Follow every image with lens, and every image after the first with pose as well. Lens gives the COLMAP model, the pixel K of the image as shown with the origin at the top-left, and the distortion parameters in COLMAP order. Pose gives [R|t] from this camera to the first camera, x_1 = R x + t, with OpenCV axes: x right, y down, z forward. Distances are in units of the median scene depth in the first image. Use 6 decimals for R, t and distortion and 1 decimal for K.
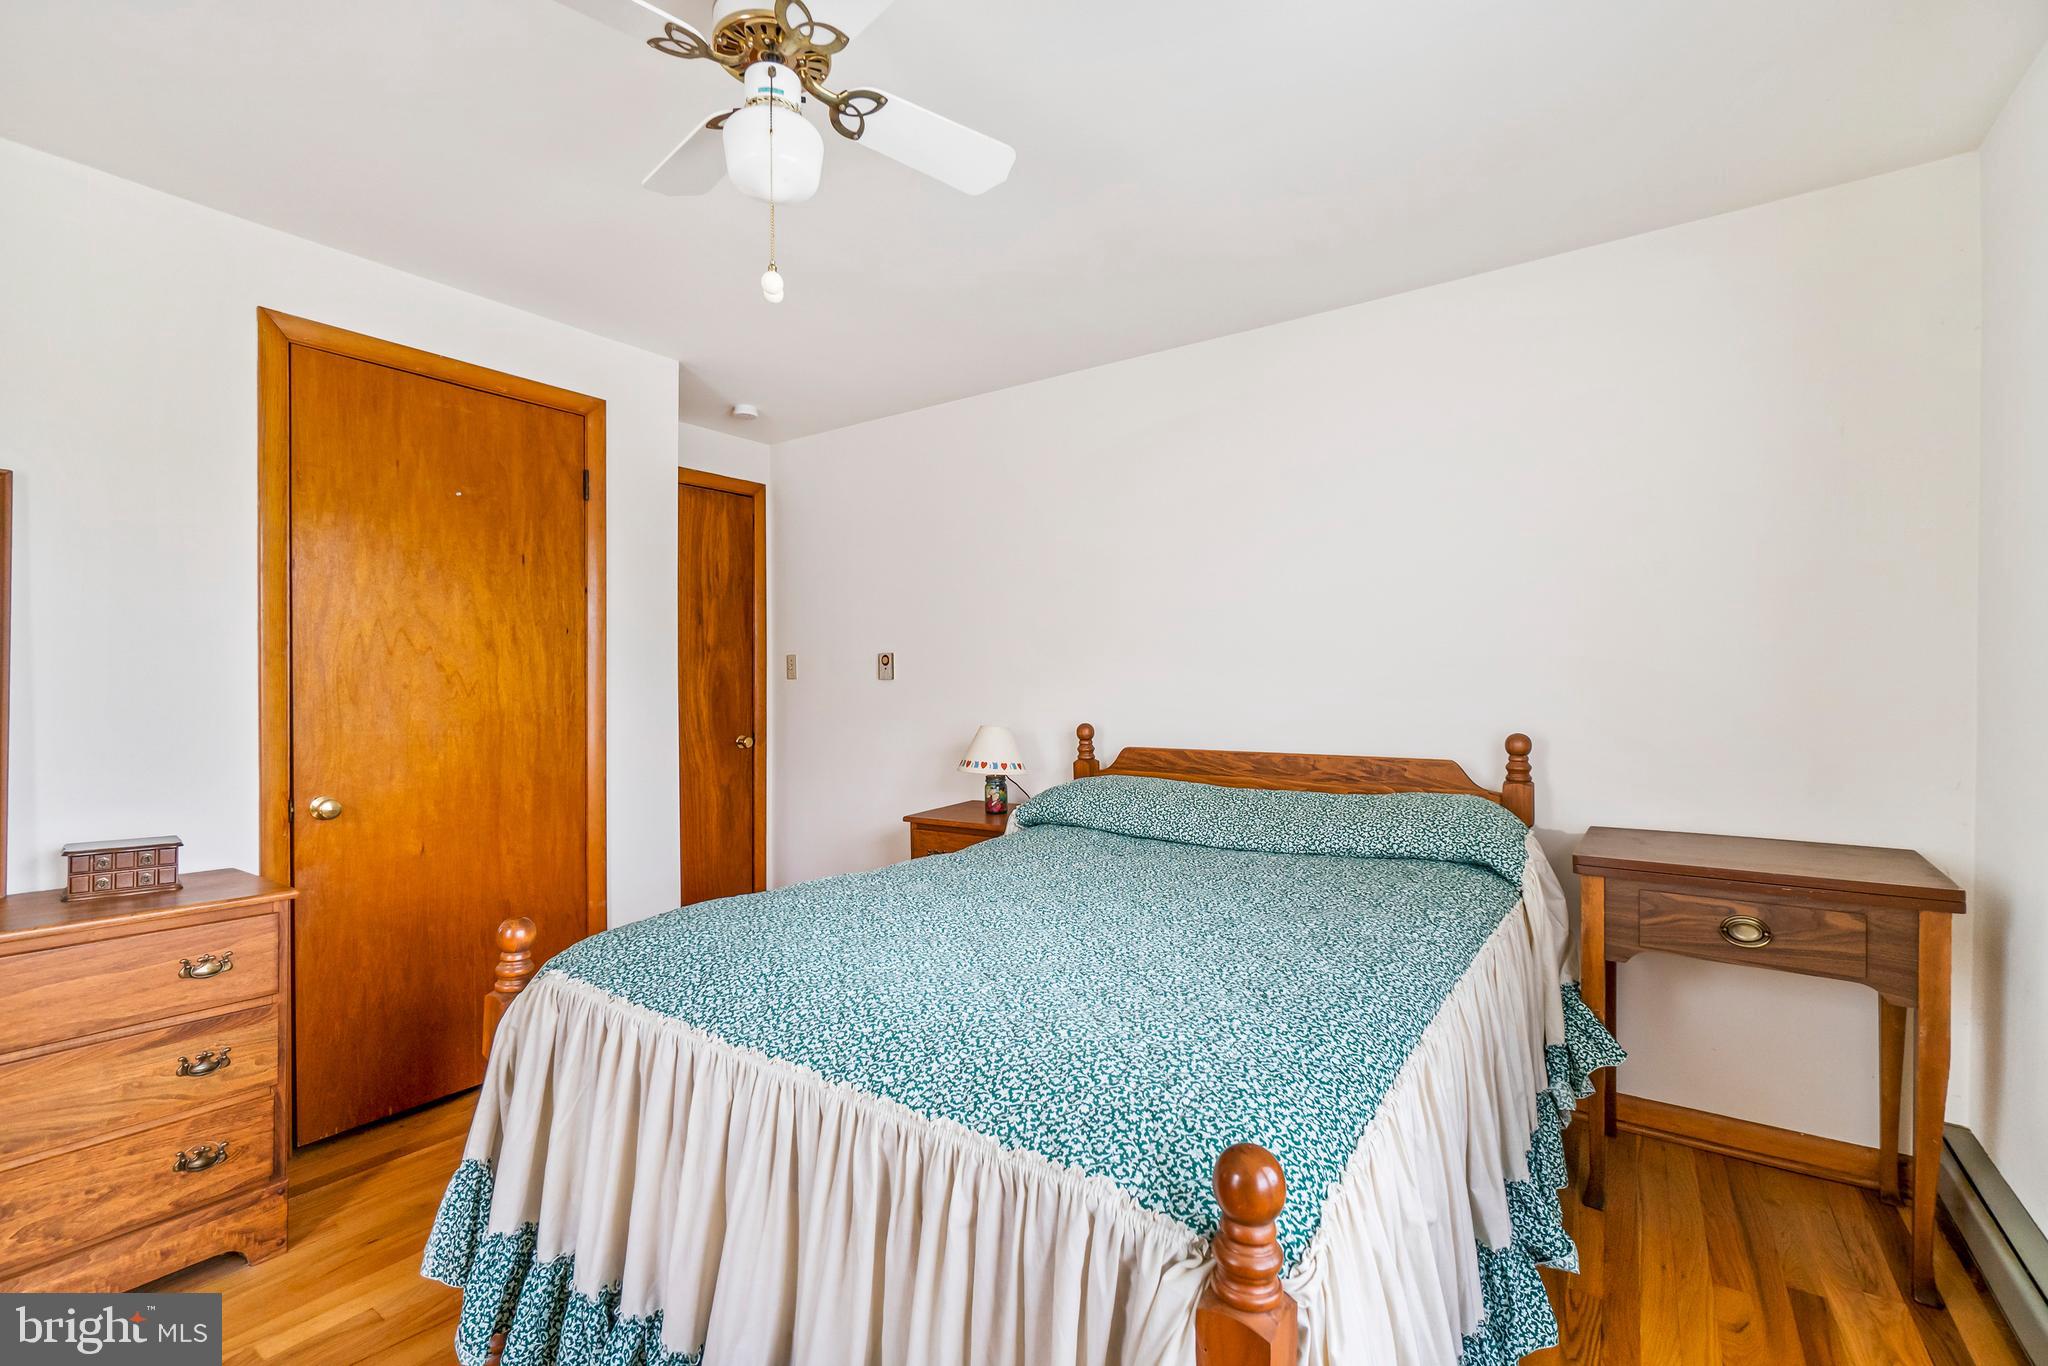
lens RADIAL K [[910.0, 0, 1022.3], [0, 910.0, 704.8], [0, 0, 1]] dist [0.000763, 0.000019]
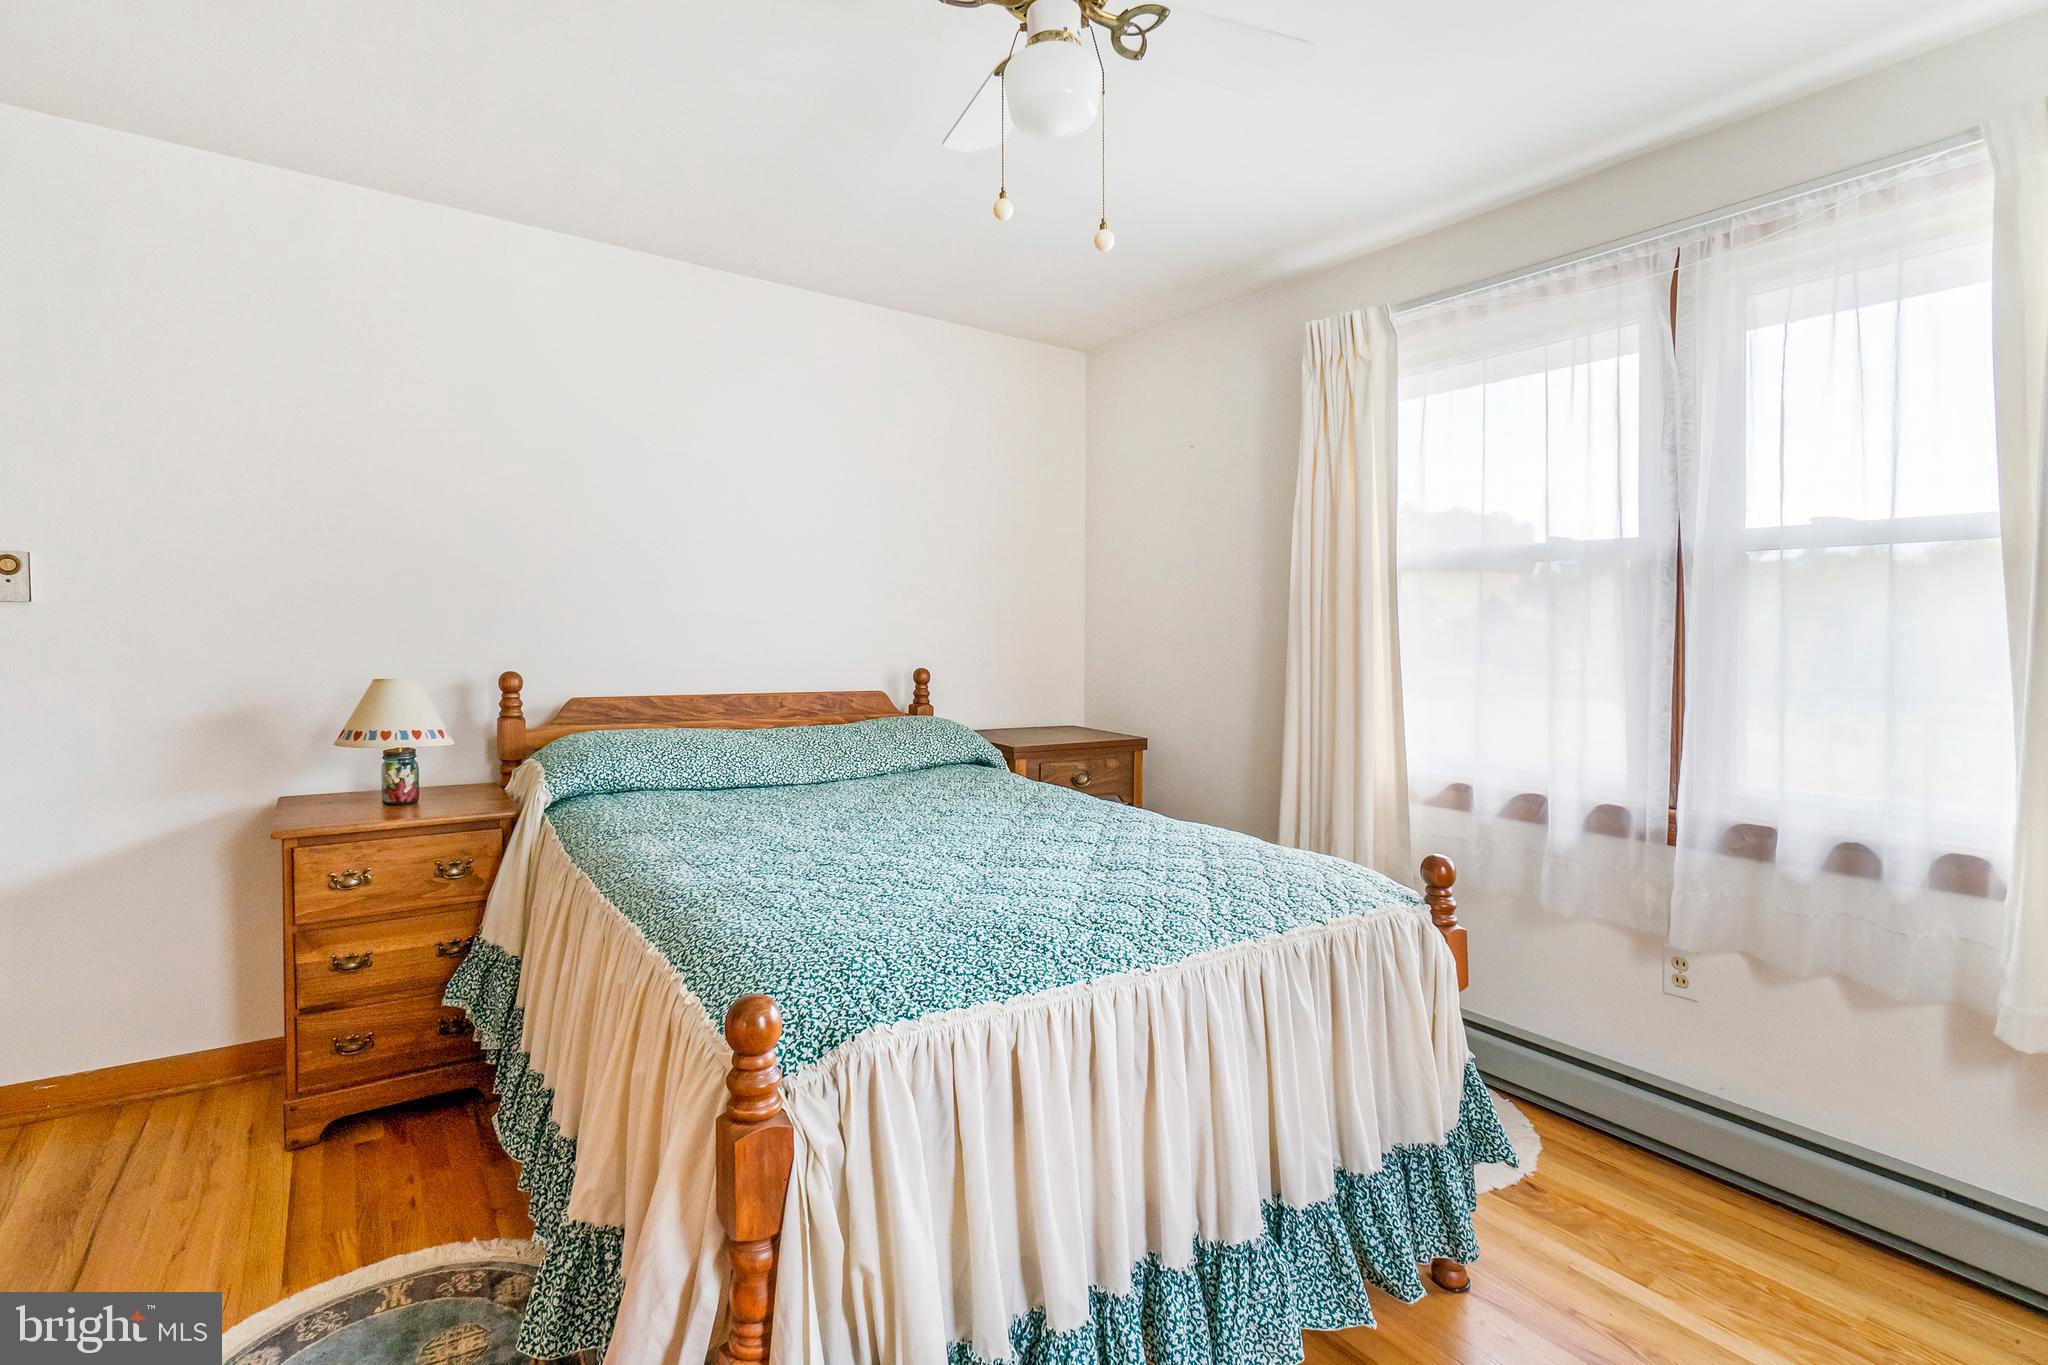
lens RADIAL K [[930.1, 0, 1021.7], [0, 930.1, 646.5], [0, 0, 1]] dist [-0.000479, -0.000082]
pose [[0.329854, -0.004248, 0.944022, -0.615867], [-0.004244, 0.999973, 0.005983, -0.008881], [-0.944022, -0.005980, 0.329827, 0.345521]]
